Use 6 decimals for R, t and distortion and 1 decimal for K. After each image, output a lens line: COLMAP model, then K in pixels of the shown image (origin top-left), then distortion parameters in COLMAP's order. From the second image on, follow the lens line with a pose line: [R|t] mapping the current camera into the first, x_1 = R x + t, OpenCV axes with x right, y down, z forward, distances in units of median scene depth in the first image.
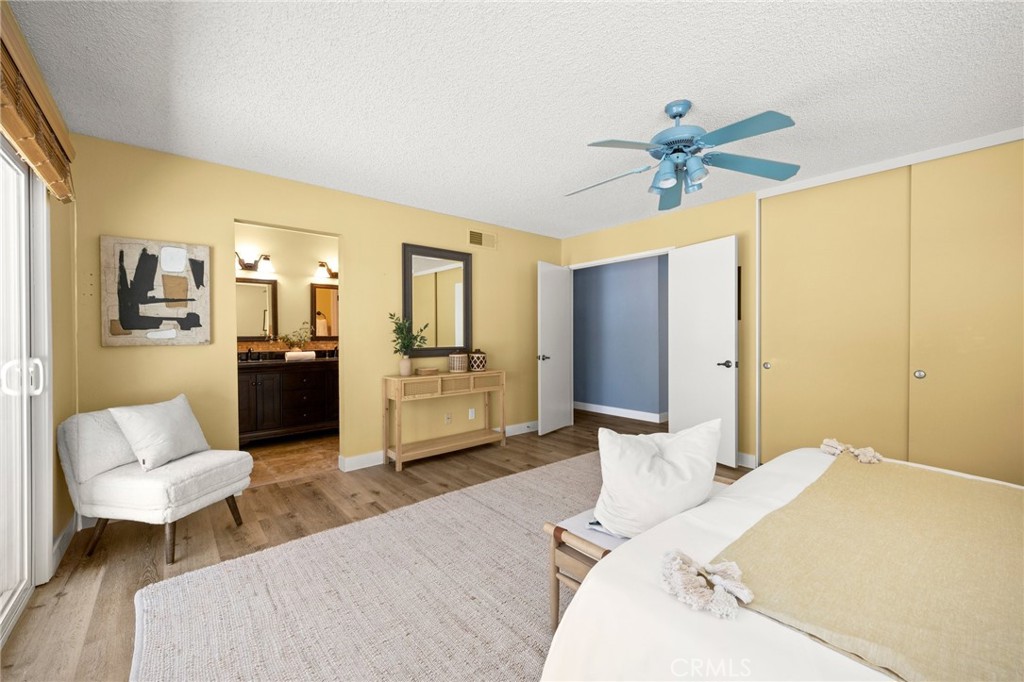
lens RADIAL K [[403.7, 0, 508.2], [0, 403.7, 338.7], [0, 0, 1]] dist [-0.001870, -0.000387]
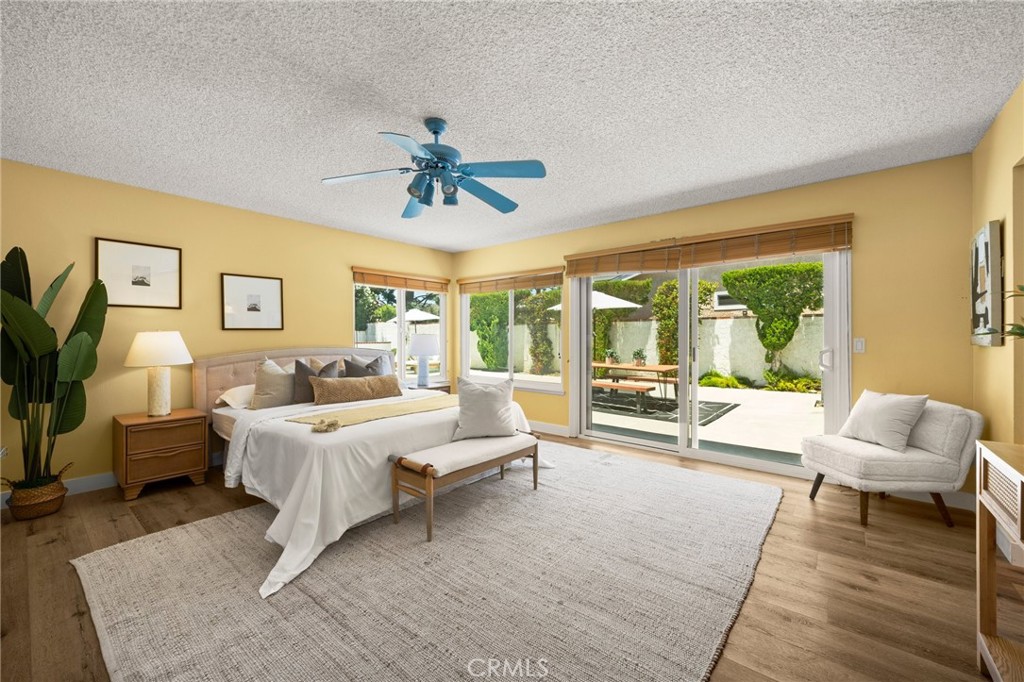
lens RADIAL K [[403.7, 0, 508.2], [0, 403.7, 338.7], [0, 0, 1]] dist [-0.001870, -0.000387]
pose [[-0.983607, 0.003760, -0.180286, 0.350196], [0.002078, 0.999953, 0.009516, -0.009416], [0.180313, 0.008985, -0.983568, 1.708619]]
